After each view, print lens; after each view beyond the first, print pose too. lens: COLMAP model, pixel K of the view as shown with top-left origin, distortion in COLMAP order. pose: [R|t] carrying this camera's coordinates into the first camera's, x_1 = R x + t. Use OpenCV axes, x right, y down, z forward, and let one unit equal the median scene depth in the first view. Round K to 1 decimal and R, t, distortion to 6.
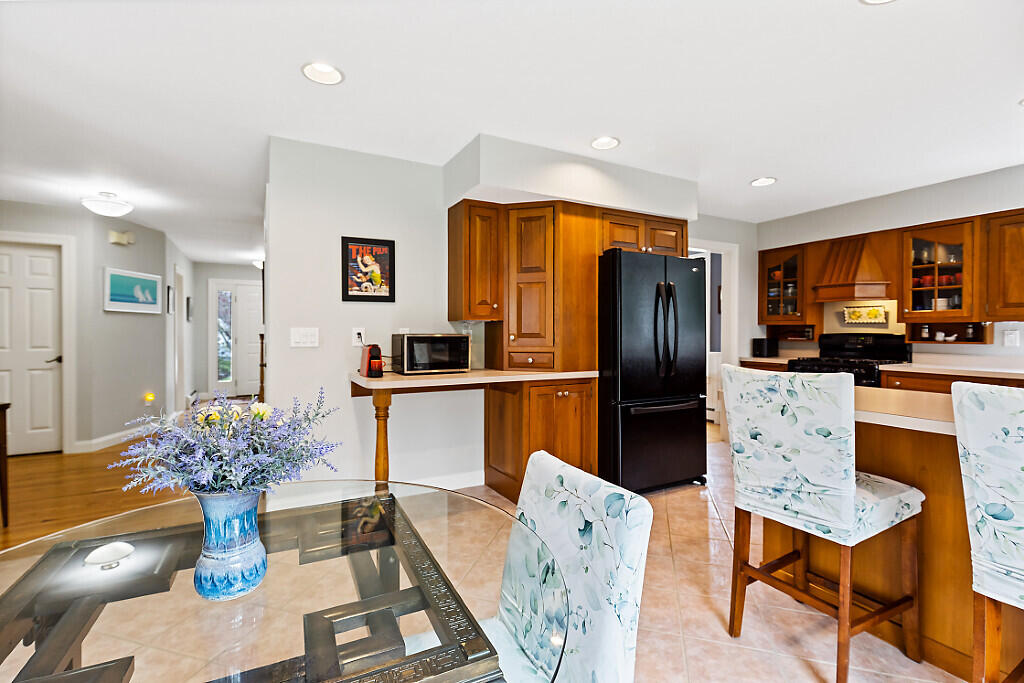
lens RADIAL K [[459.2, 0, 507.7], [0, 459.2, 338.8], [0, 0, 1]] dist [-0.007283, -0.000879]
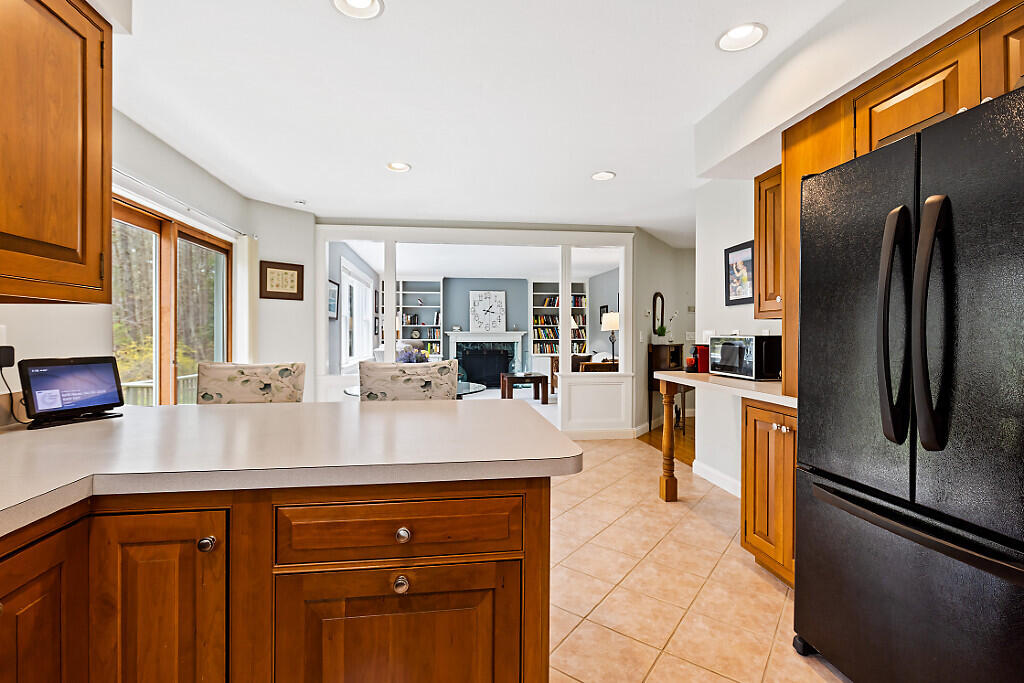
lens RADIAL K [[459.2, 0, 496.7], [0, 459.2, 331.2], [0, 0, 1]] dist [-0.007283, -0.000879]
pose [[-0.357852, -0.005943, -0.933759, 0.745717], [-0.013489, 0.999908, -0.001194, -0.009725], [0.933681, 0.012168, -0.357900, 0.729315]]
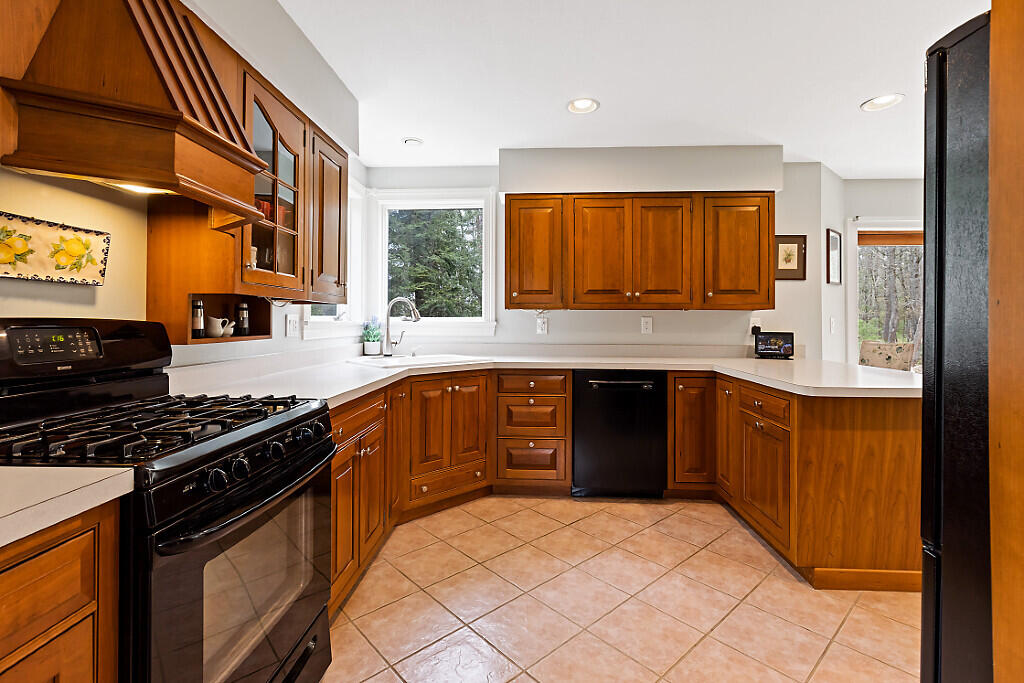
lens RADIAL K [[459.2, 0, 504.0], [0, 459.2, 321.2], [0, 0, 1]] dist [-0.007283, -0.000879]
pose [[-0.852840, -0.005131, 0.522146, 0.493534], [0.001631, 0.999921, 0.012491, -0.016515], [-0.522169, 0.011504, -0.852764, 1.319206]]
